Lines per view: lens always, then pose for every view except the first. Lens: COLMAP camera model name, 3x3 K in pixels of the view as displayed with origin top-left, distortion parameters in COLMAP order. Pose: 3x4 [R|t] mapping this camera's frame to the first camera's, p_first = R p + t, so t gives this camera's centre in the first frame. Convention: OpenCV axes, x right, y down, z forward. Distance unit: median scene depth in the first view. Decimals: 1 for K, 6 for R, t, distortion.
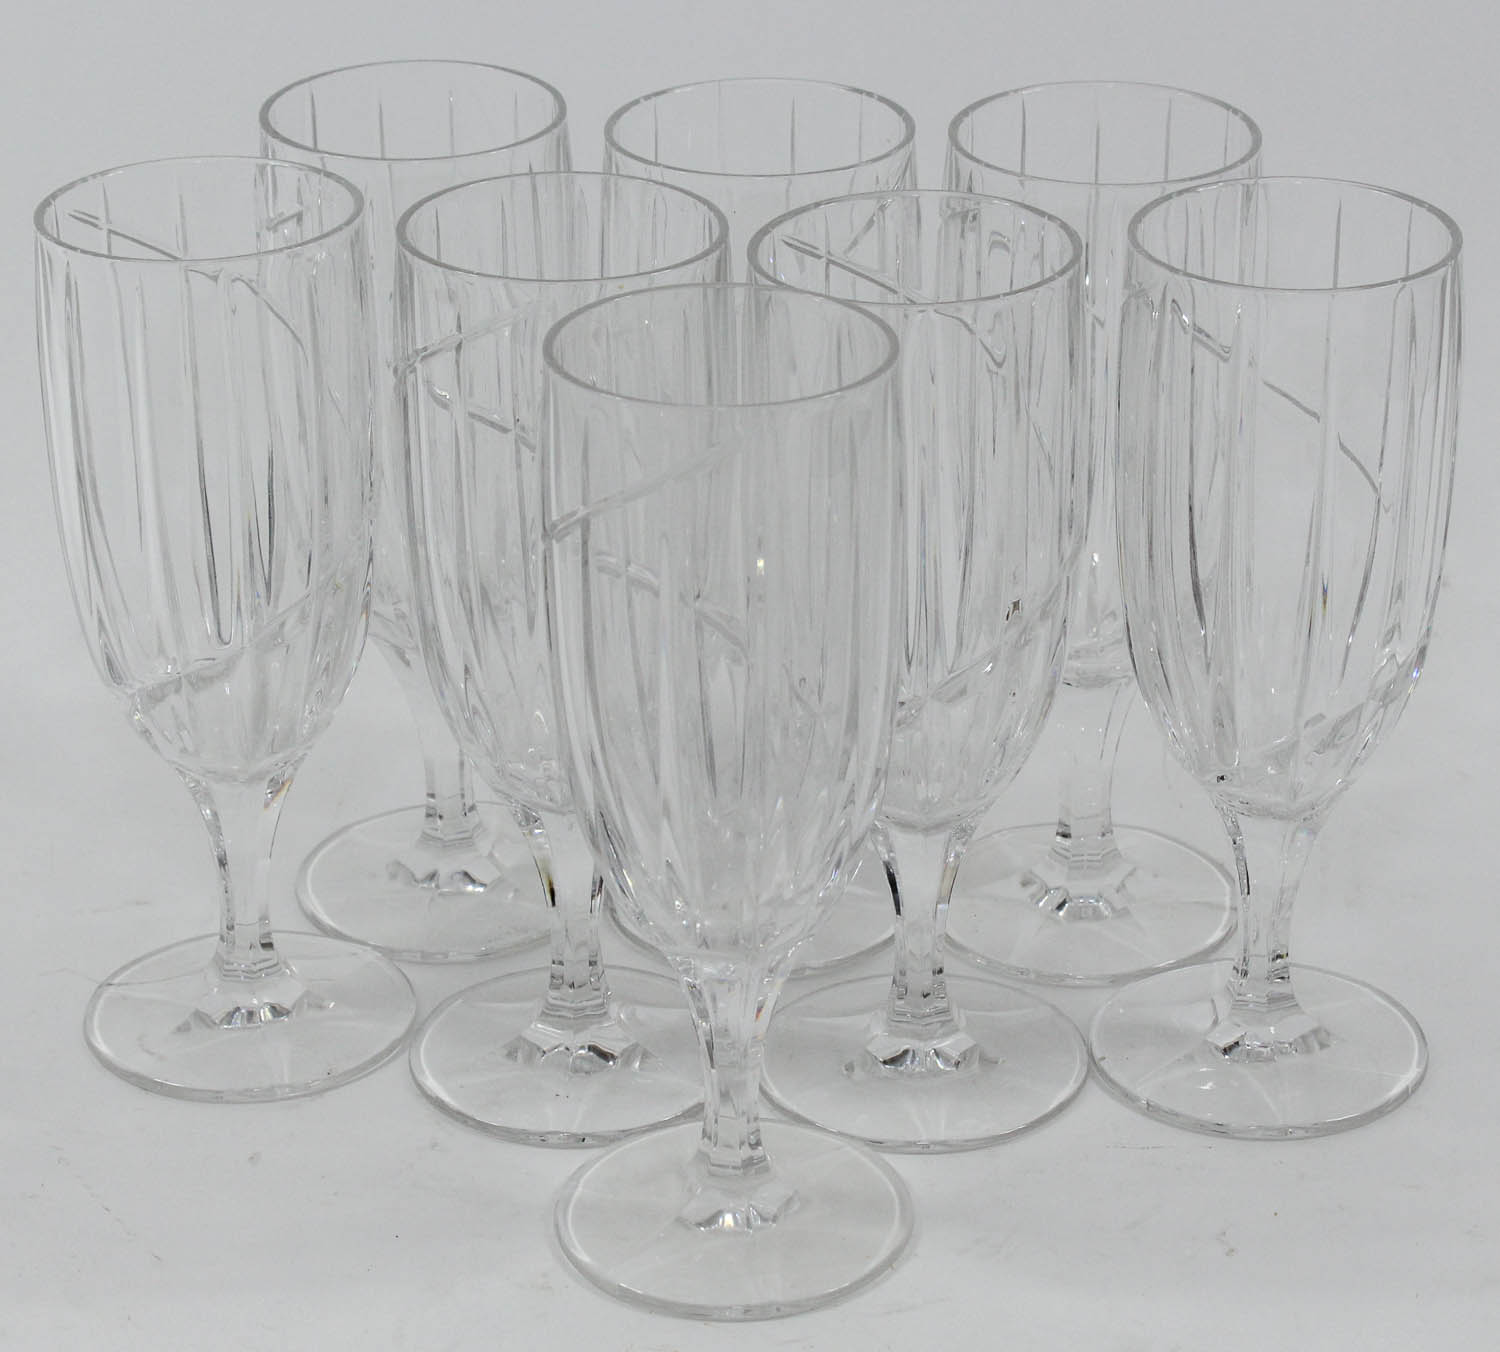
lens RADIAL K [[4546.0, 0, 756.0], [0, 4546.0, 669.6], [0, 0, 1]] dist [0.005362, 0.000000]
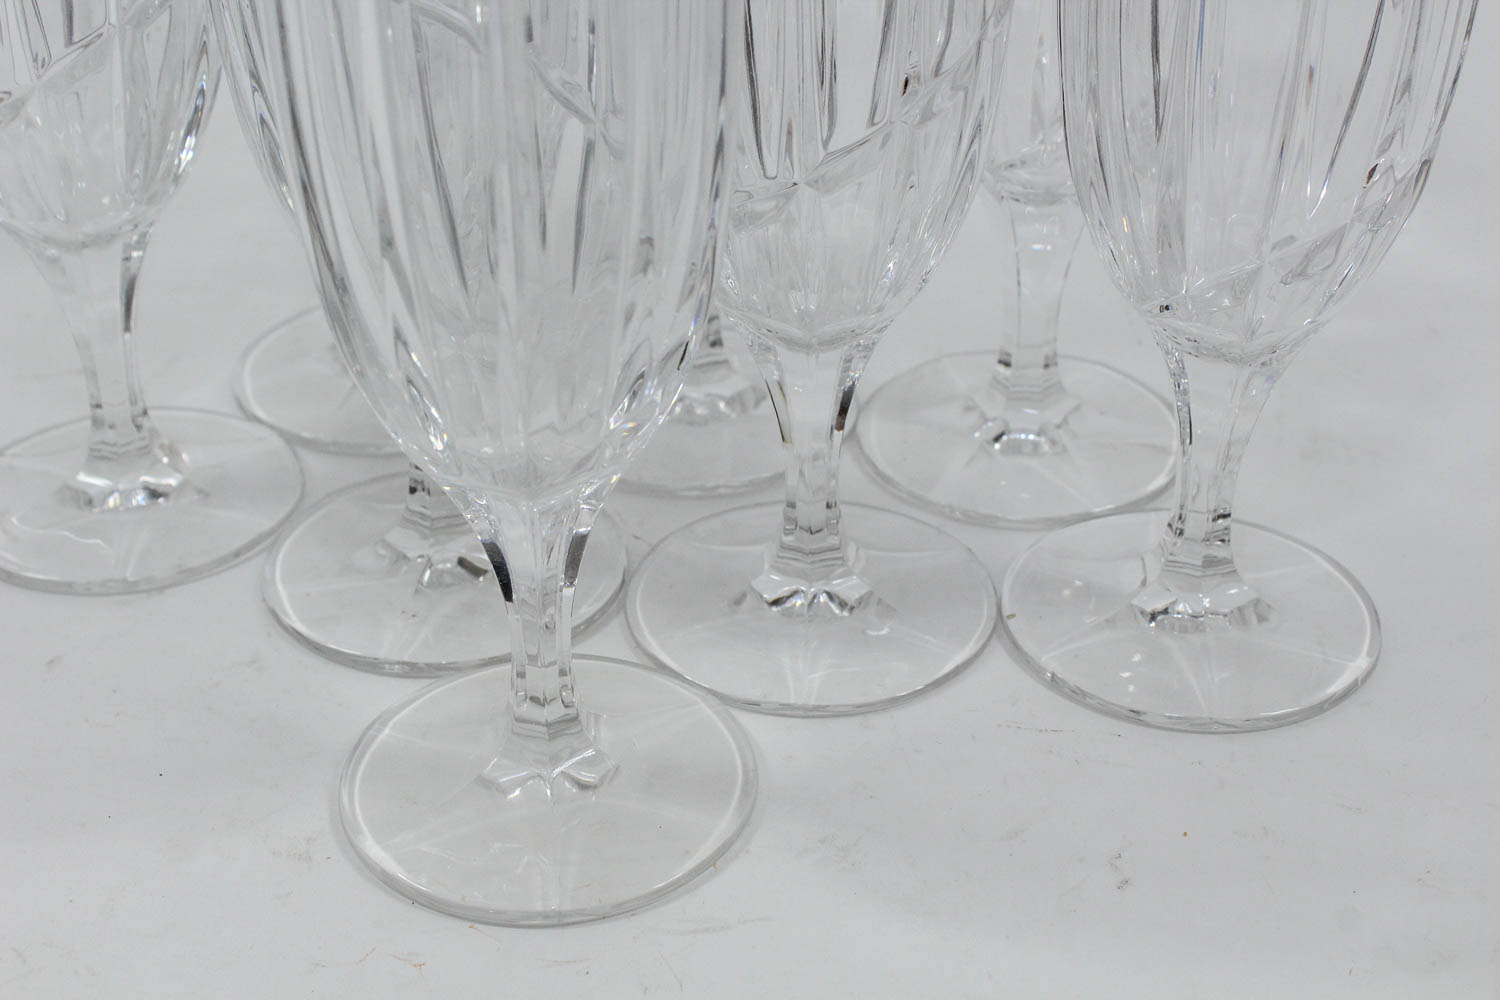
lens RADIAL K [[2329.9, 0, 755.8], [0, 2329.9, 503.4], [0, 0, 1]] dist [-0.009122, 0.000000]
pose [[0.993054, 0.071552, -0.093408, 0.069178], [-0.061455, 0.992376, 0.106830, 0.017988], [0.100340, -0.100348, 0.989880, 0.556235]]
